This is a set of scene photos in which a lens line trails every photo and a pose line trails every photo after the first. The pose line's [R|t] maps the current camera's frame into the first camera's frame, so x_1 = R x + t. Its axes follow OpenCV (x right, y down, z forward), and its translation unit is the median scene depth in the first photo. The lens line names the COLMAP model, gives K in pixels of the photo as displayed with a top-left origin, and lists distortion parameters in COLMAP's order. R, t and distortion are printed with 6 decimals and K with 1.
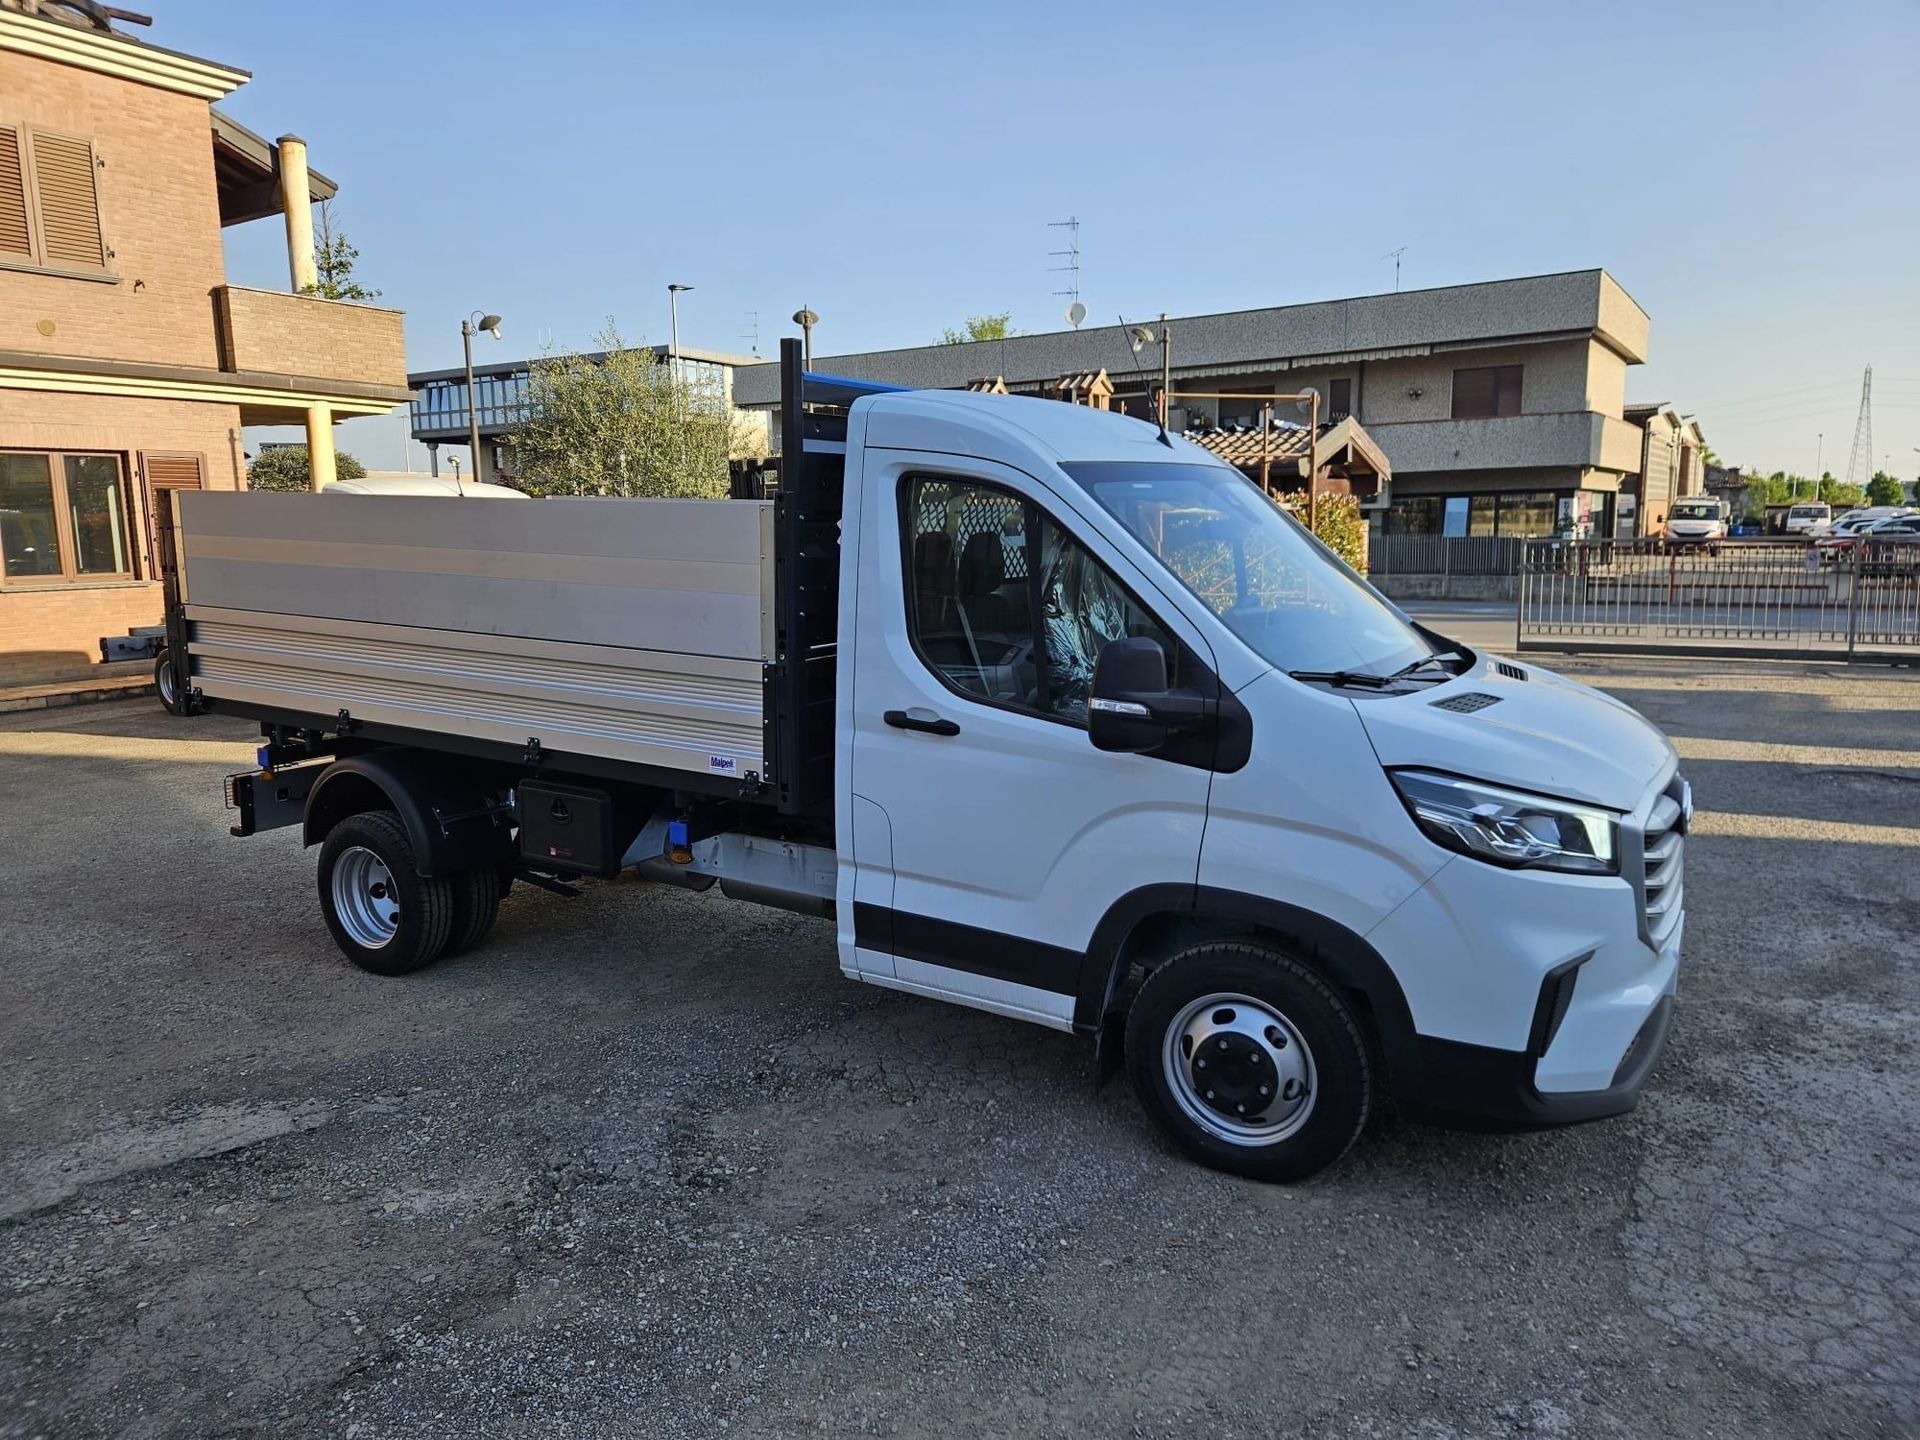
lens RADIAL K [[1288.5, 0, 963.2], [0, 1288.5, 710.7], [0, 0, 1]] dist [0.076295, -0.067496]
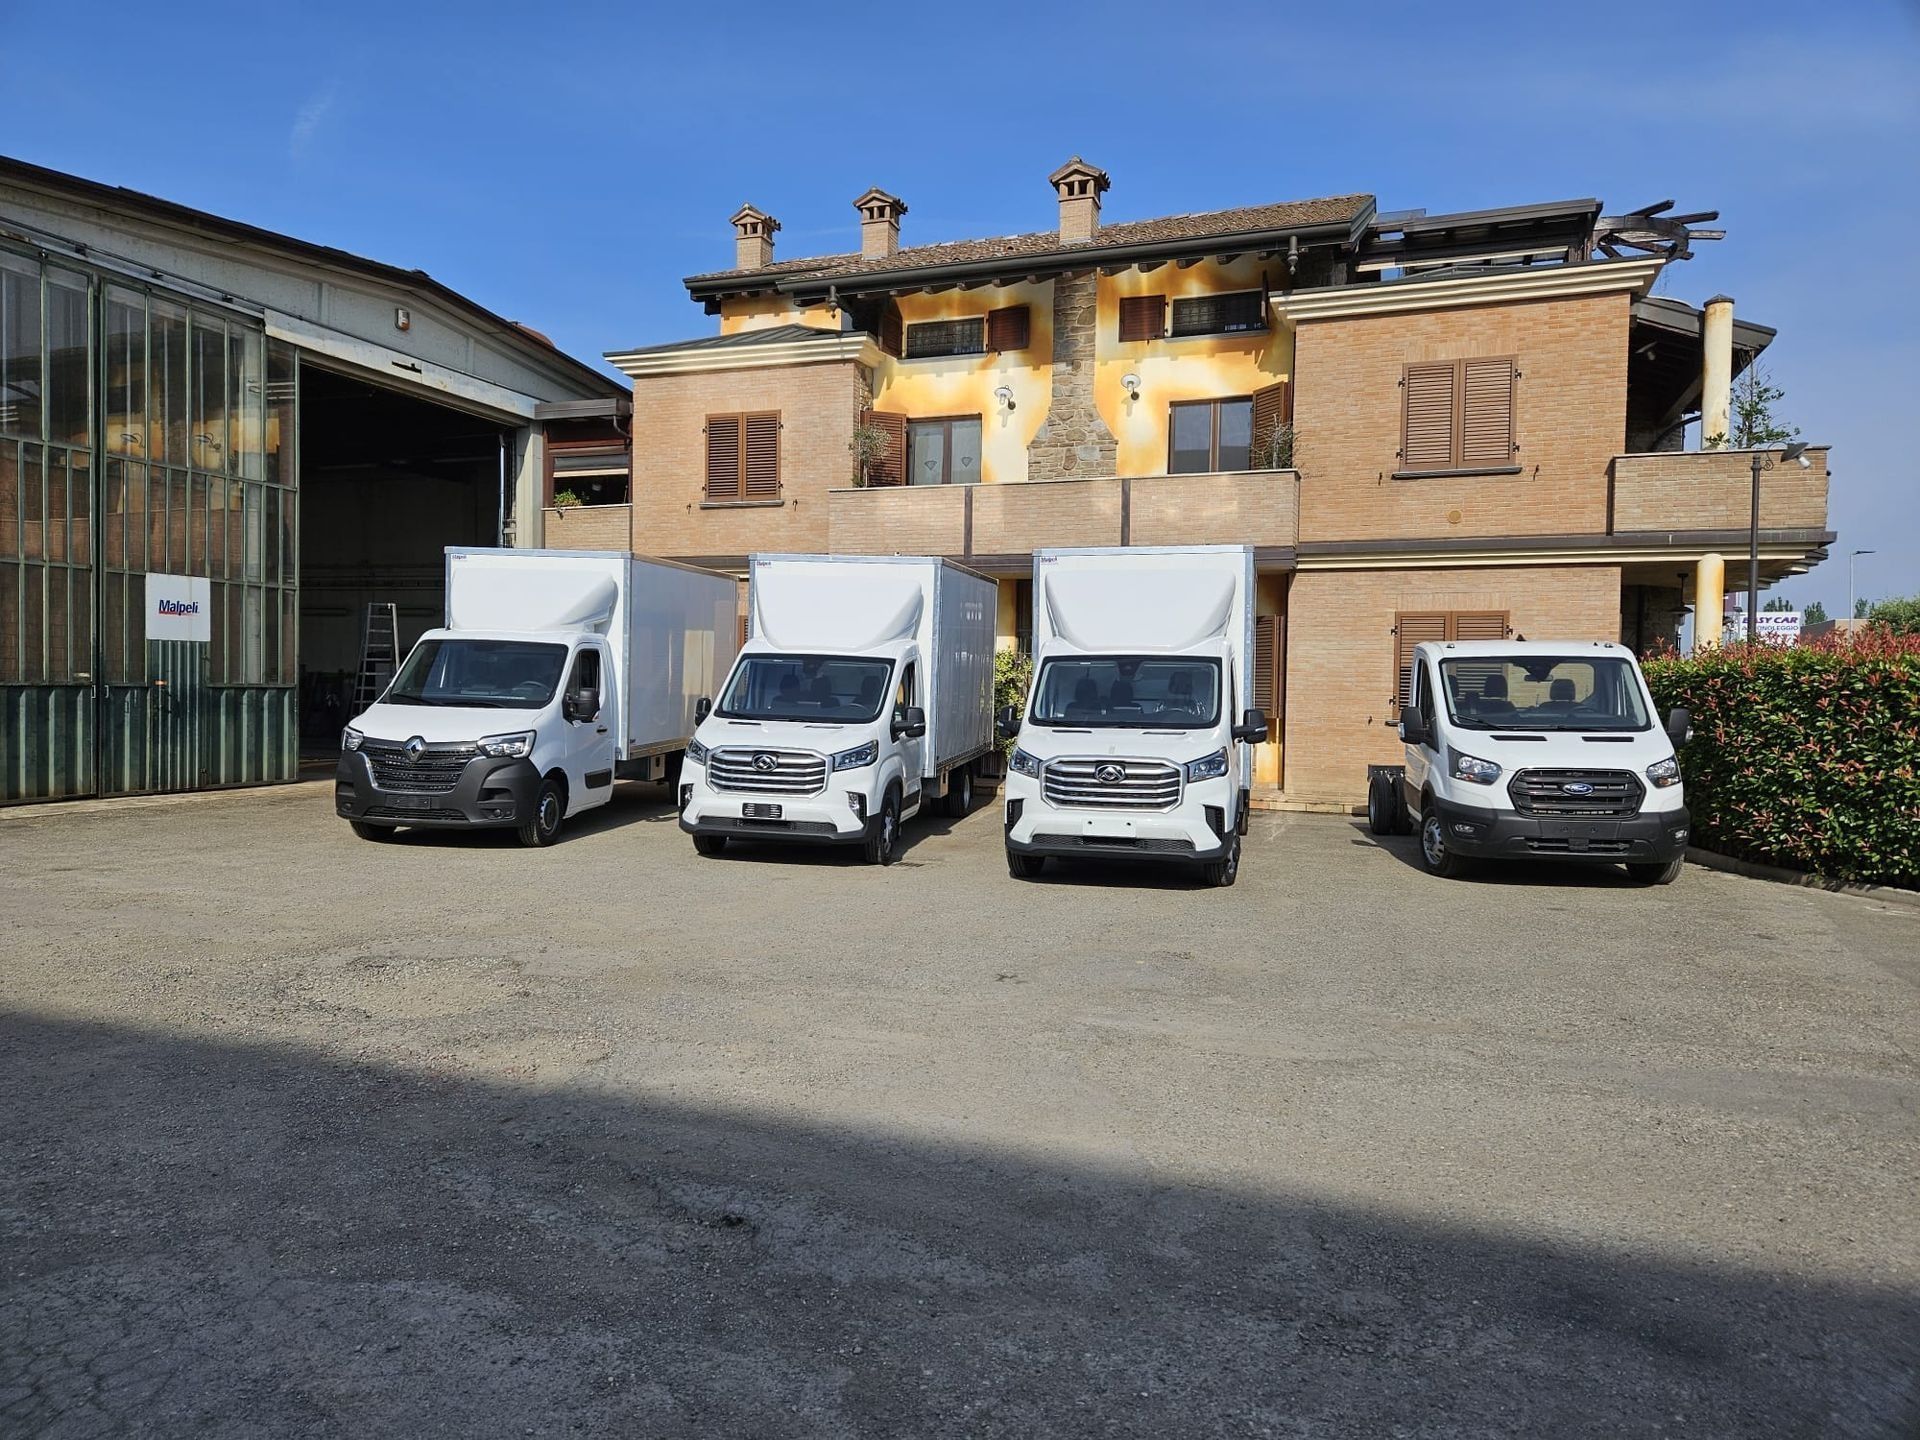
lens RADIAL K [[1288.5, 0, 941.3], [0, 1288.5, 707.8], [0, 0, 1]] dist [0.076295, -0.067496]
pose [[0.237564, 0.014767, -0.971260, 0.351438], [-0.159050, 0.986981, -0.023896, -0.007487], [0.958262, 0.160155, 0.236820, 0.253748]]
